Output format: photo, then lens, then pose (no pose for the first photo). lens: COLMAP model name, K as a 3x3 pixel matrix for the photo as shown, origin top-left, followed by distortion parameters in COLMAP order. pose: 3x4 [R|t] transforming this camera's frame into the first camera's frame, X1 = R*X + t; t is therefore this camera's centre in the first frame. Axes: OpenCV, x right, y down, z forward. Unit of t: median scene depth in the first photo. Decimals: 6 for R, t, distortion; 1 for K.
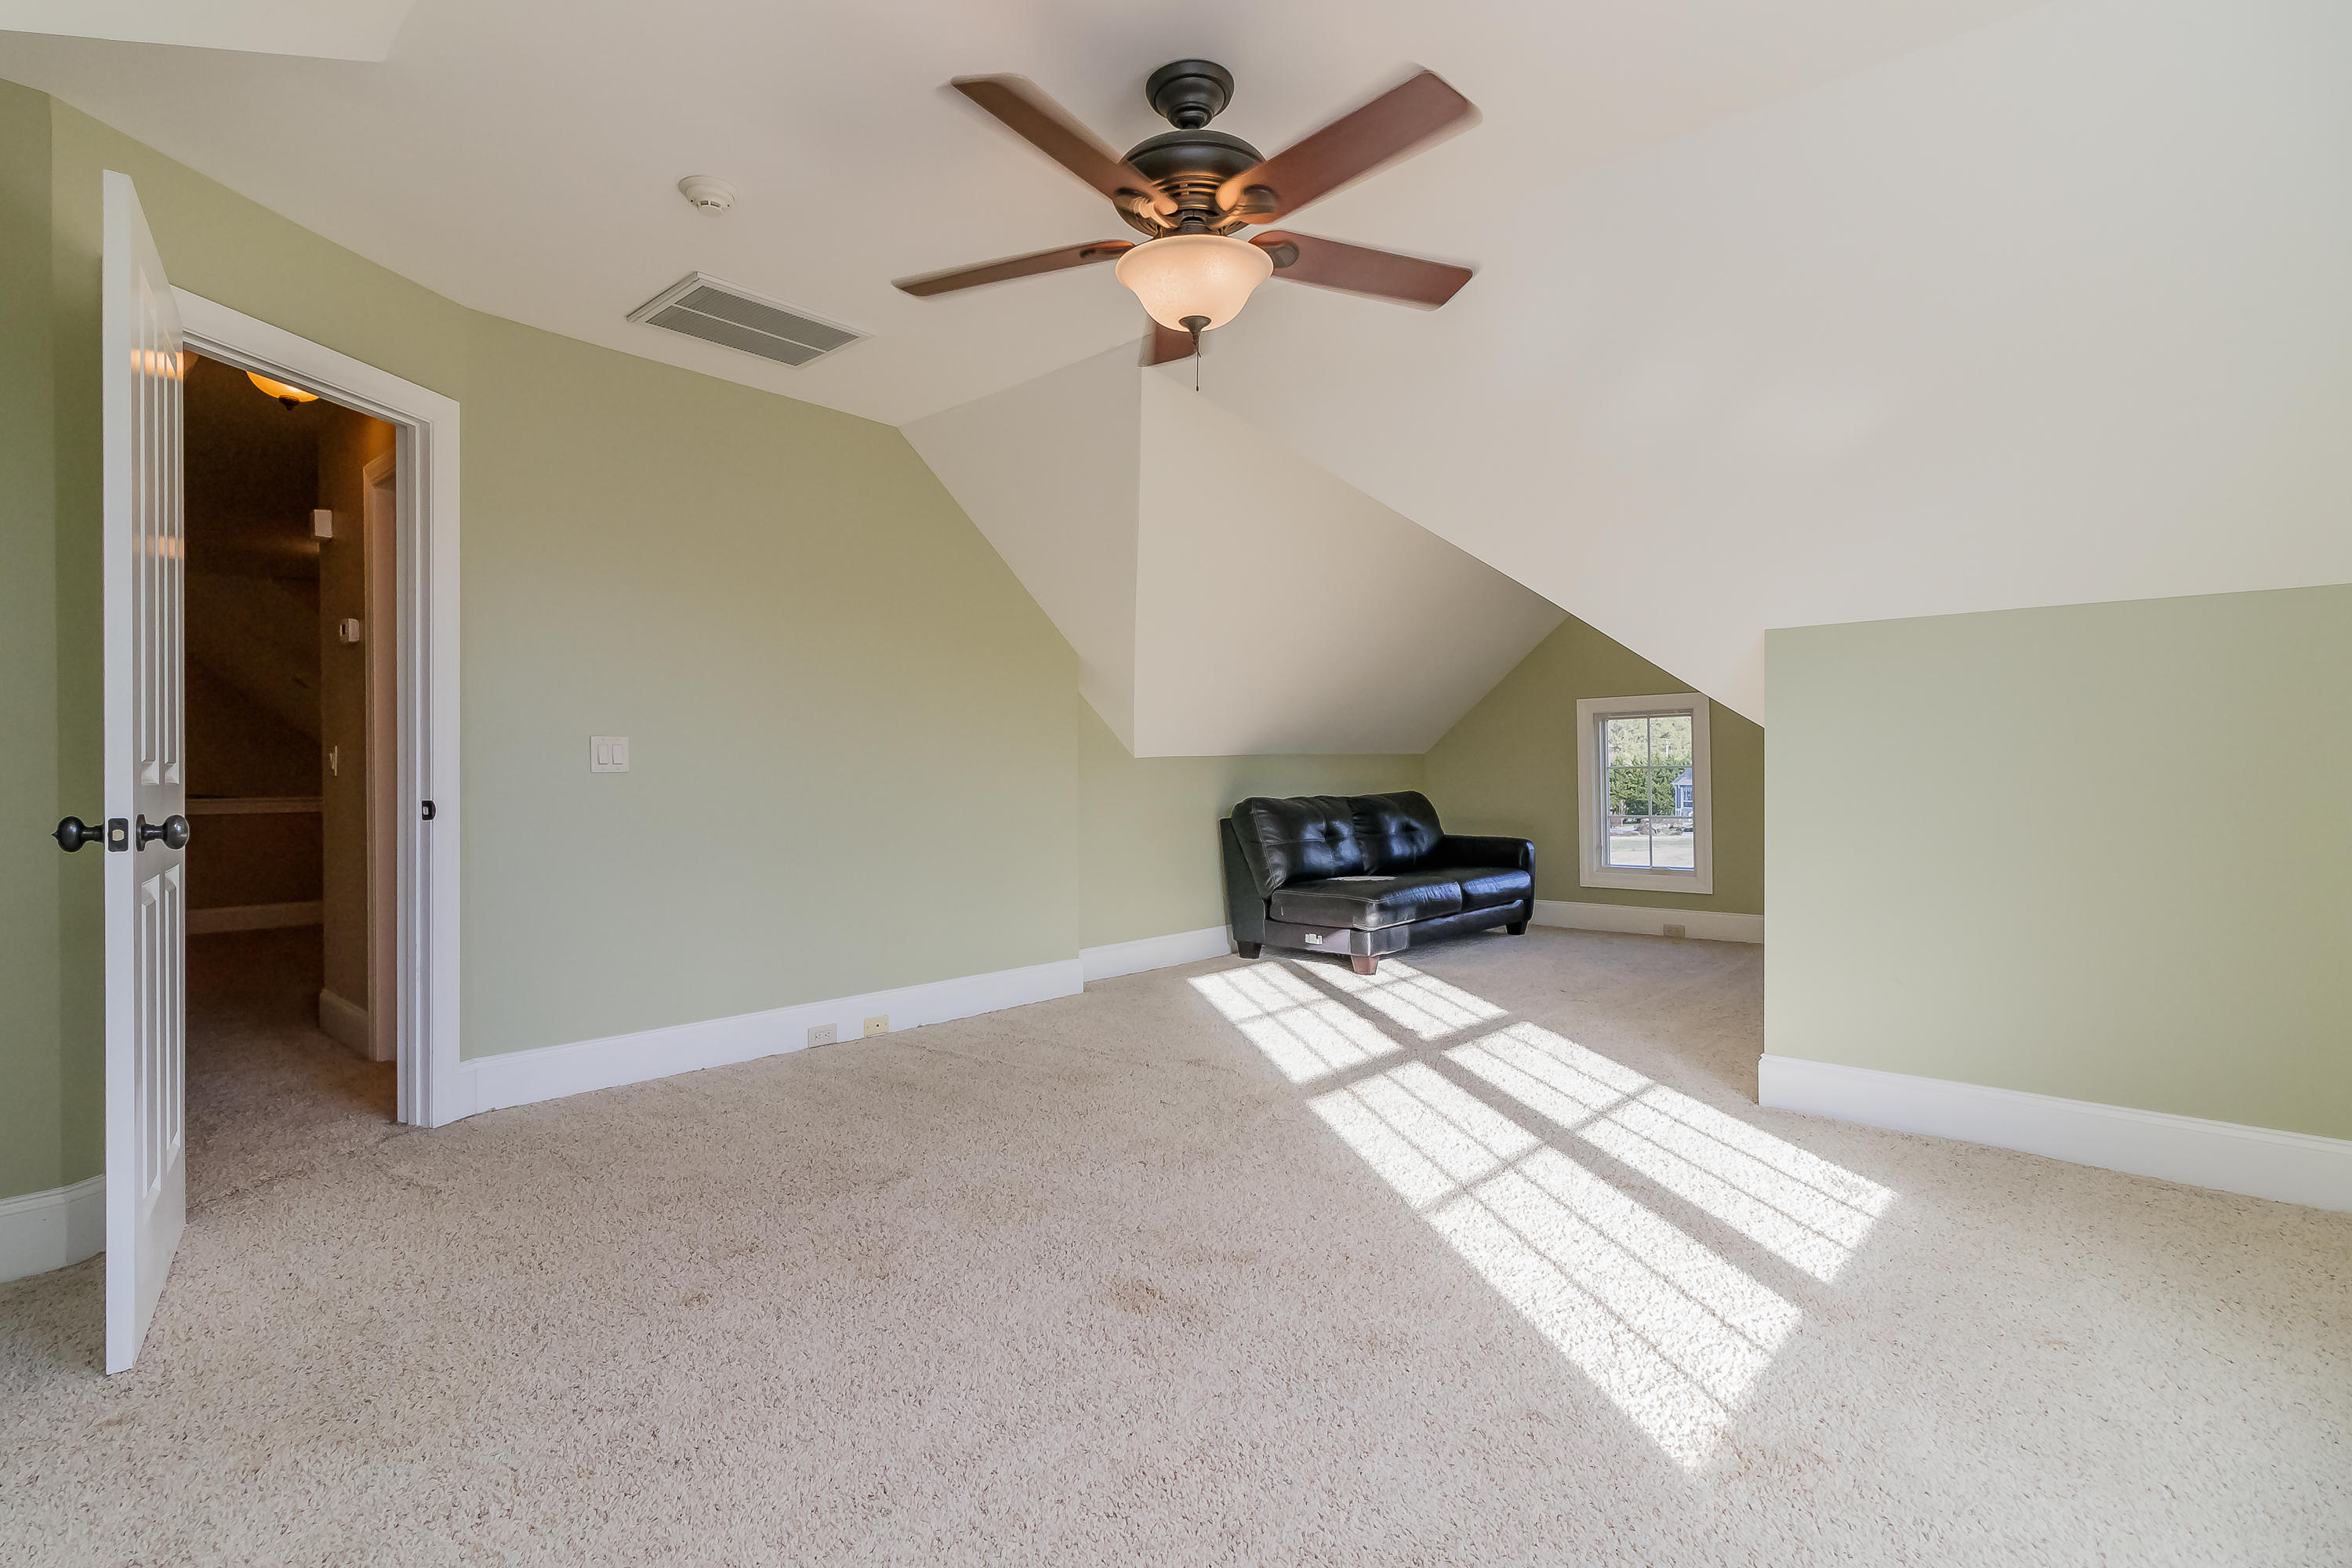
lens RADIAL K [[1109.3, 0, 1166.4], [0, 1109.3, 793.6], [0, 0, 1]] dist [0.001142, 0.000384]
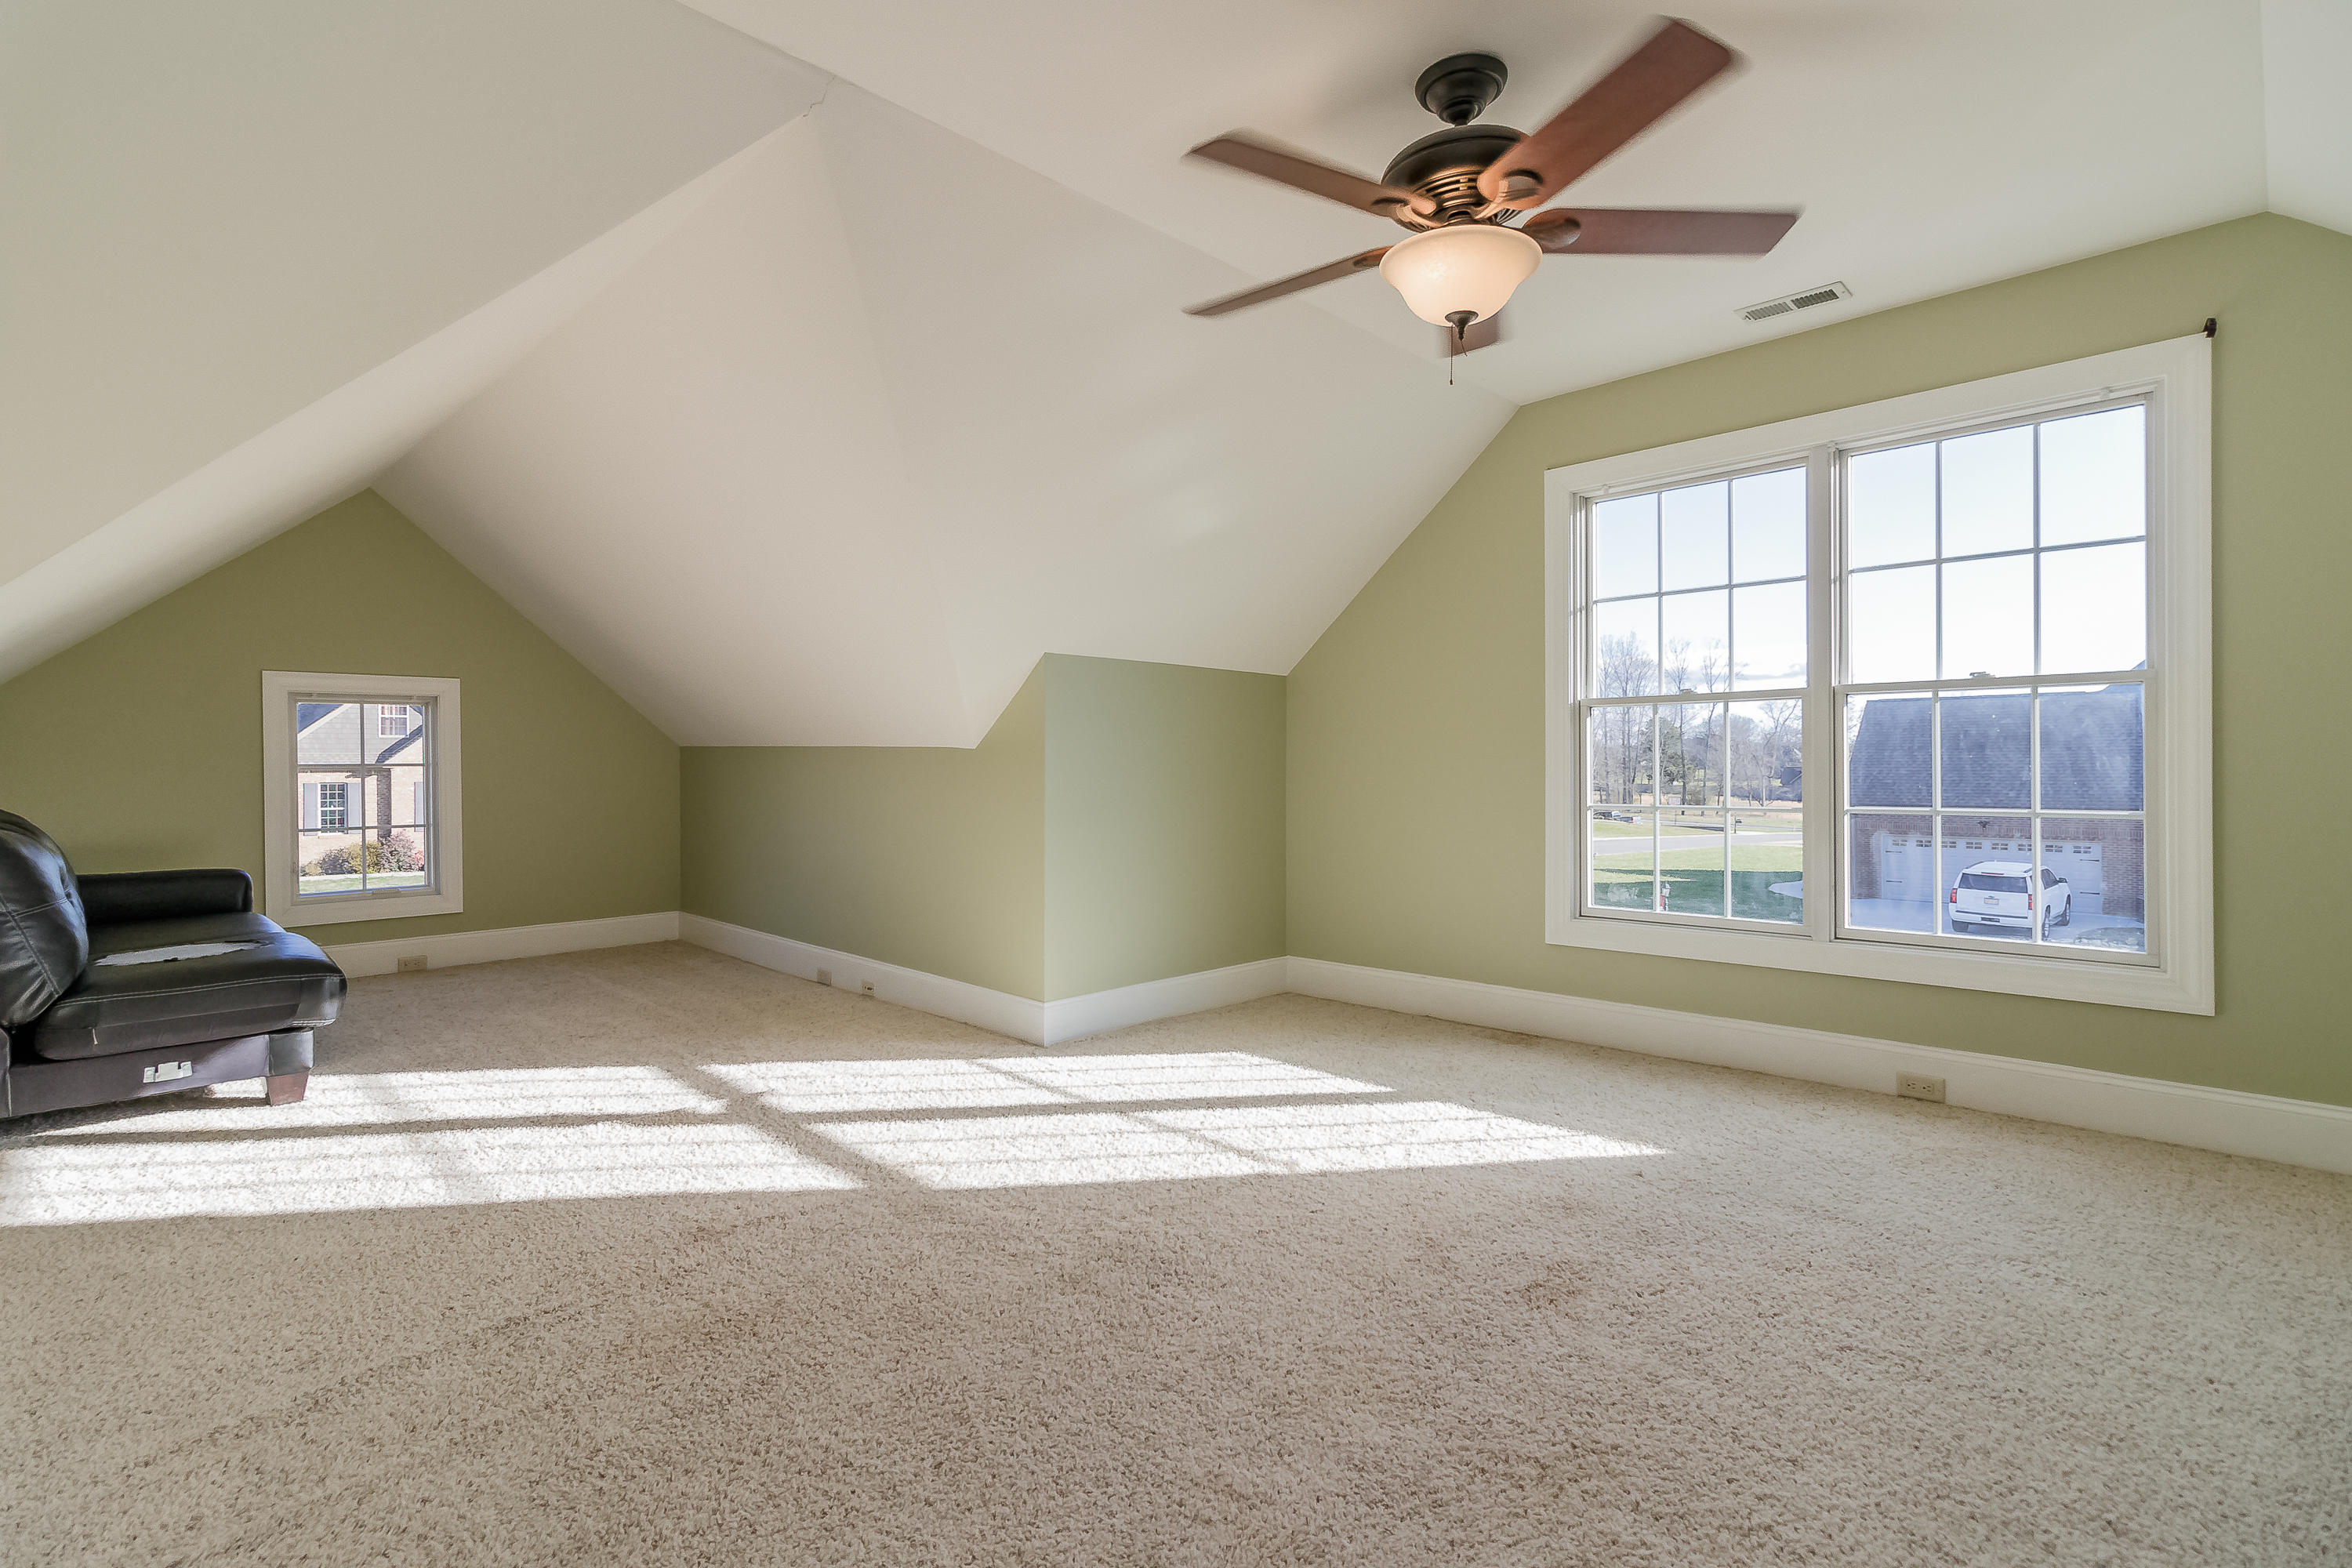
lens RADIAL K [[1109.3, 0, 1166.4], [0, 1109.3, 793.6], [0, 0, 1]] dist [0.001142, 0.000384]
pose [[0.061325, -0.019354, 0.997930, -0.799695], [0.021939, 0.999597, 0.018038, -0.010163], [-0.997877, 0.020788, 0.061724, 0.994408]]
